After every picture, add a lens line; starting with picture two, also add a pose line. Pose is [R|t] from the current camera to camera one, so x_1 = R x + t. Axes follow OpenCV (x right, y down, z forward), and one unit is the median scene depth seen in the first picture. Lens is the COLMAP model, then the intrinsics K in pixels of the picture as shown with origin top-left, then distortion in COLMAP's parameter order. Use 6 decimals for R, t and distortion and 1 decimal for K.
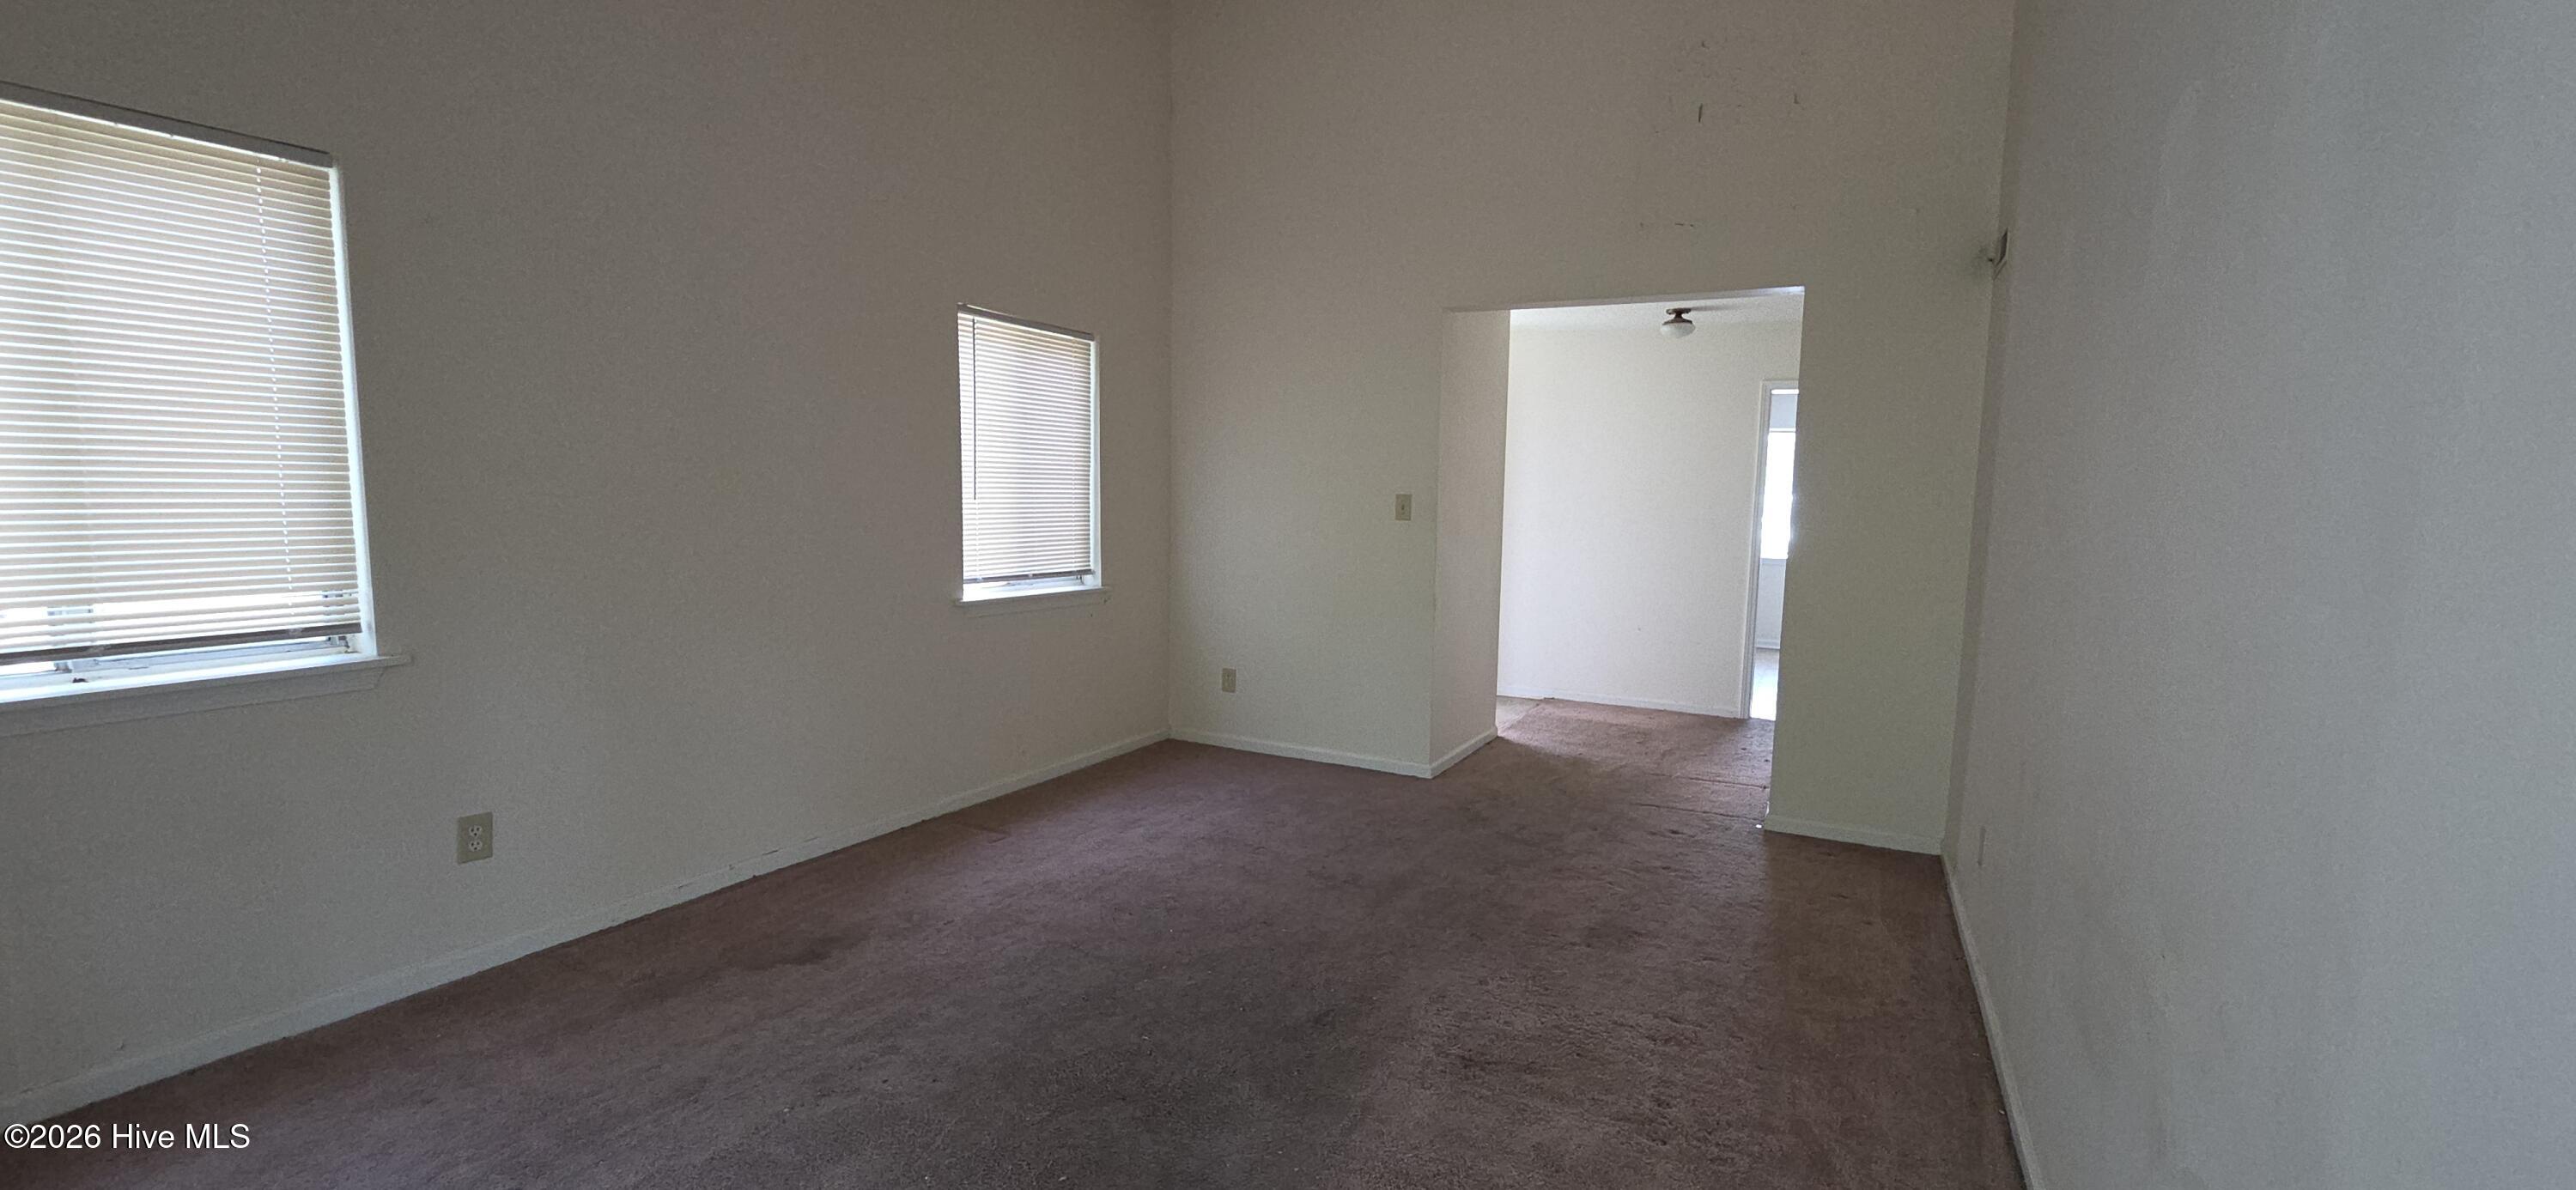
lens RADIAL K [[1006.2, 0, 1306.7], [0, 1006.2, 600.4], [0, 0, 1]] dist [-0.002145, -0.000204]
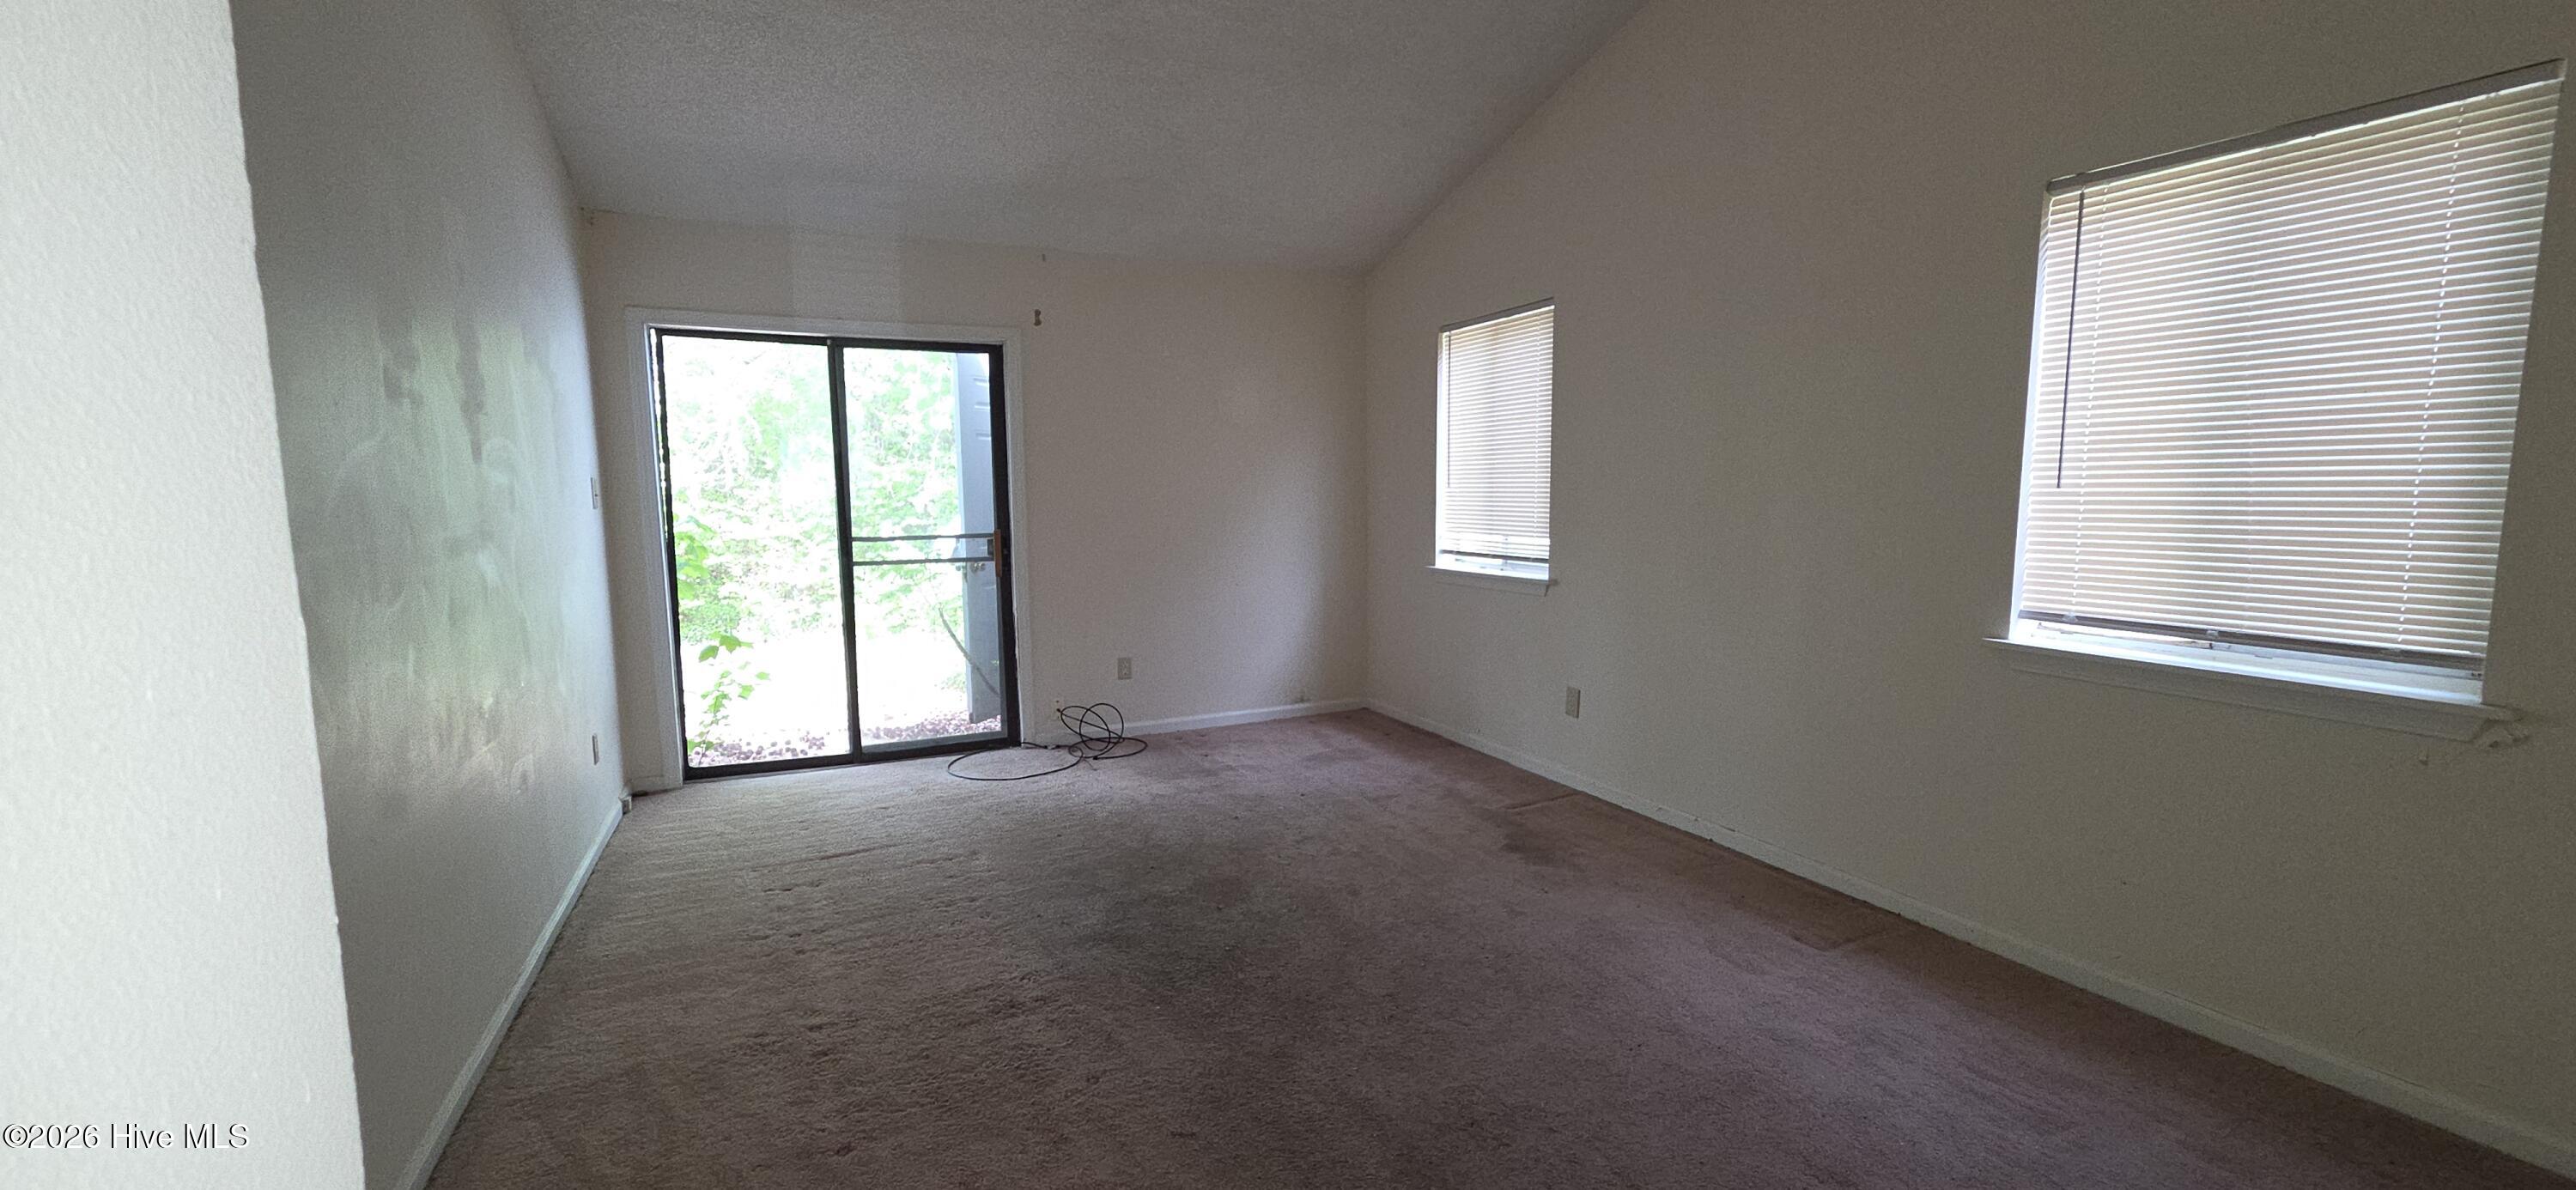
lens RADIAL K [[1006.2, 0, 1310.5], [0, 1006.2, 595.8], [0, 0, 1]] dist [-0.002145, -0.000204]
pose [[-0.574340, 0.065694, -0.815976, 0.589558], [-0.098581, 0.983970, 0.148607, -0.105575], [0.812659, 0.165791, -0.558658, 1.280463]]
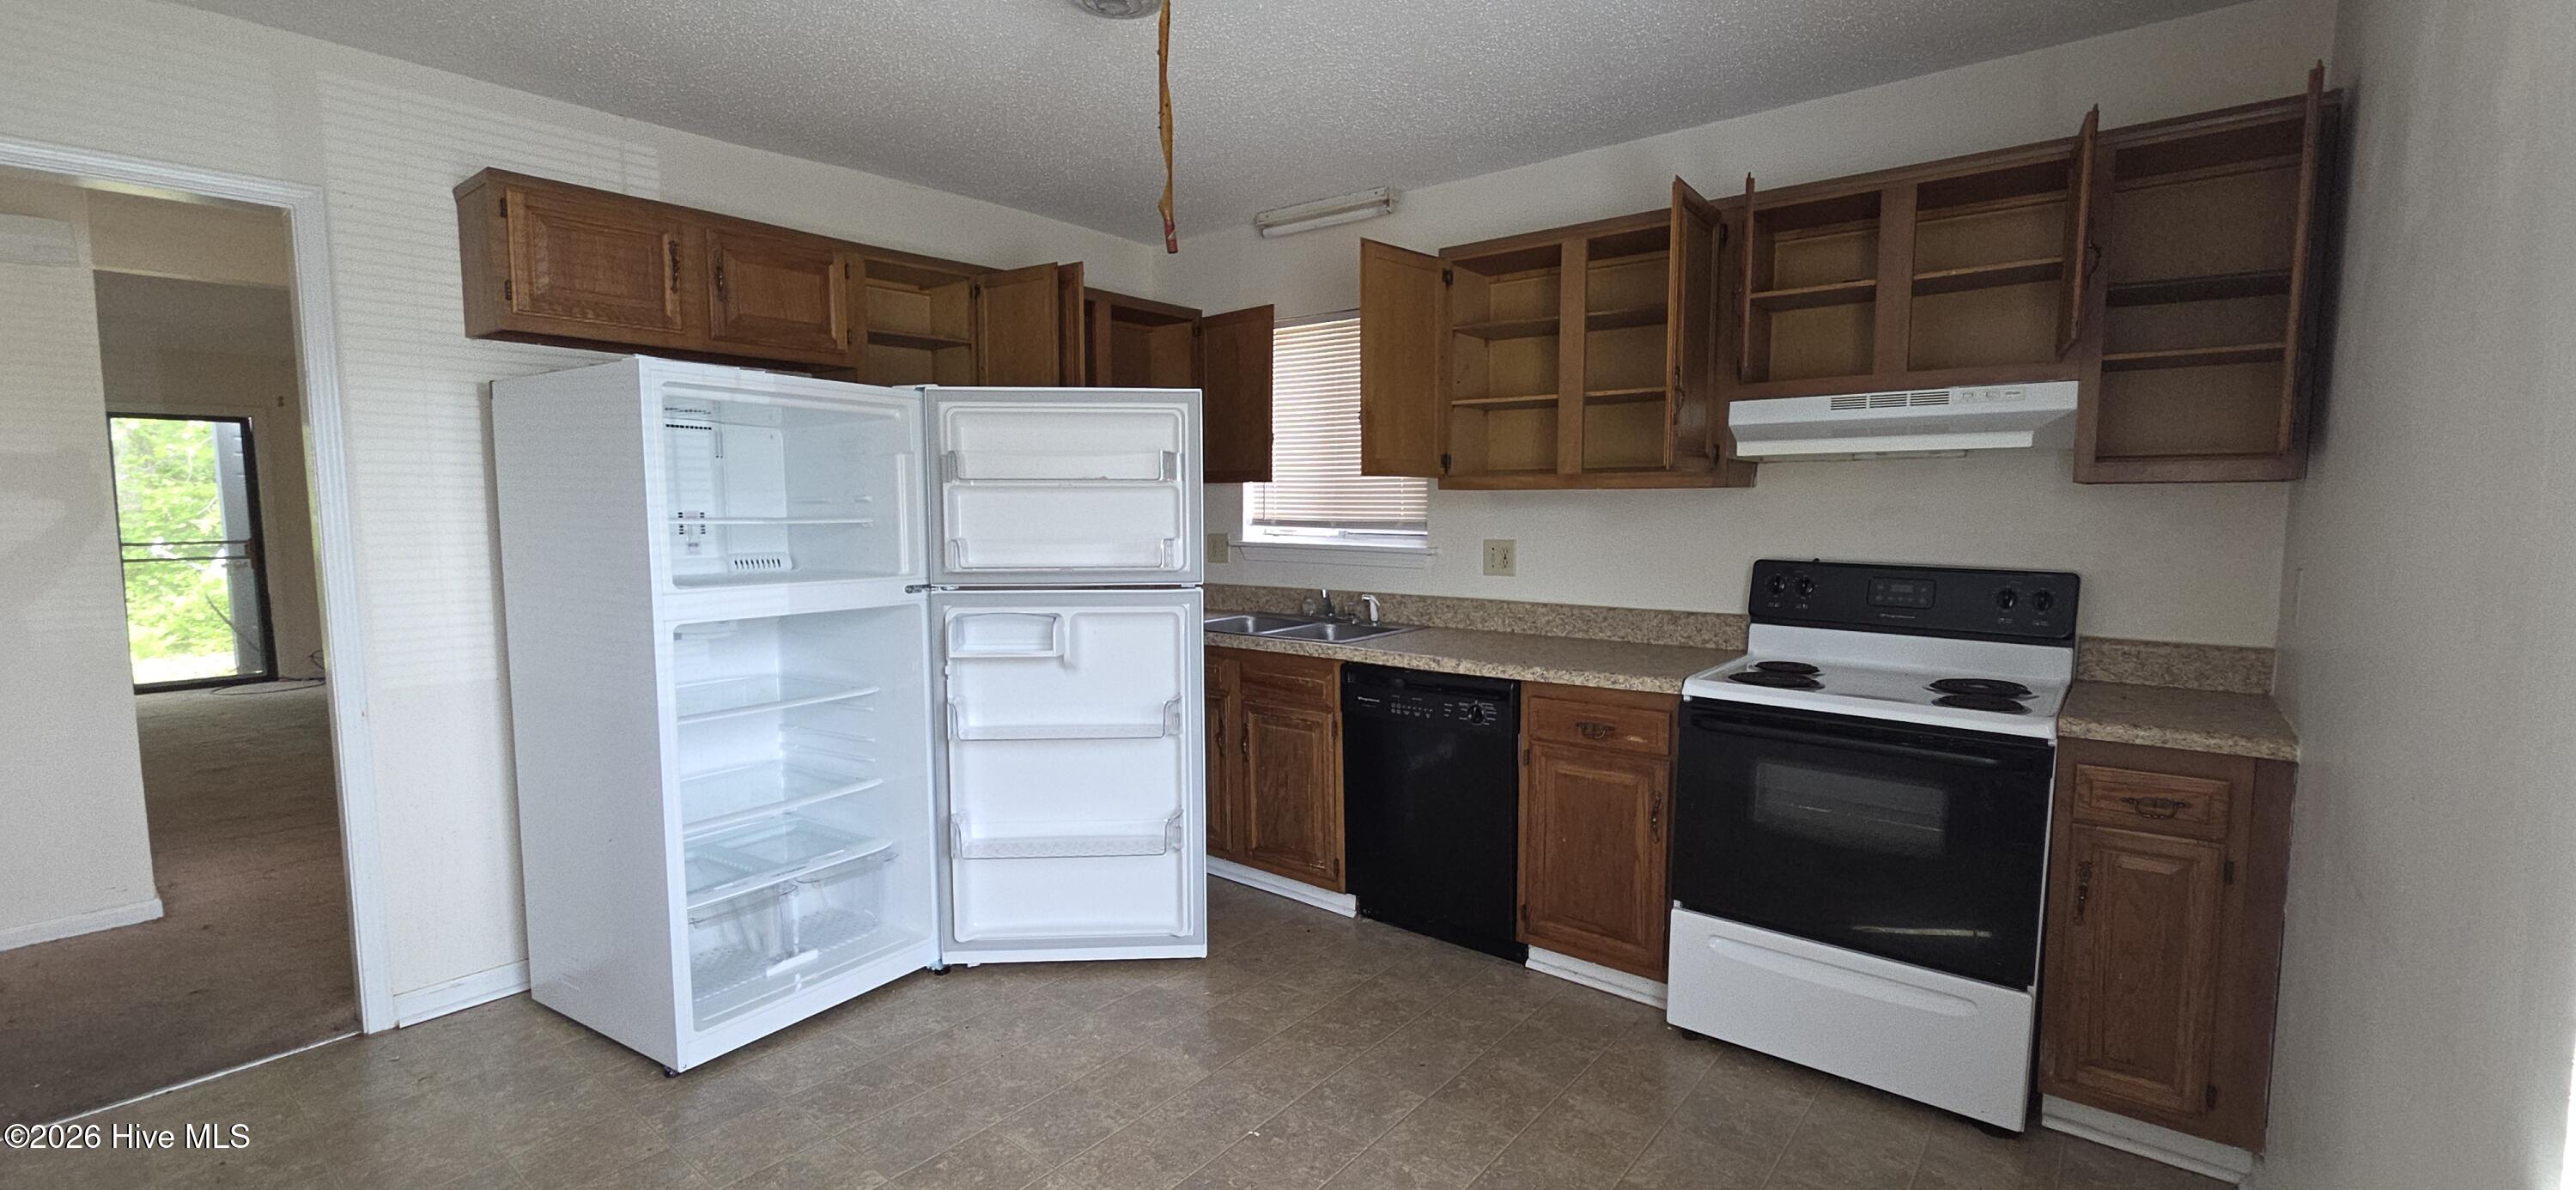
lens RADIAL K [[1006.2, 0, 1284.9], [0, 1006.2, 590.5], [0, 0, 1]] dist [-0.002145, -0.000204]
pose [[-0.174736, 0.058448, -0.982879, 1.187324], [-0.104618, 0.991484, 0.077559, -0.193317], [0.979042, 0.116379, -0.167133, 2.280335]]
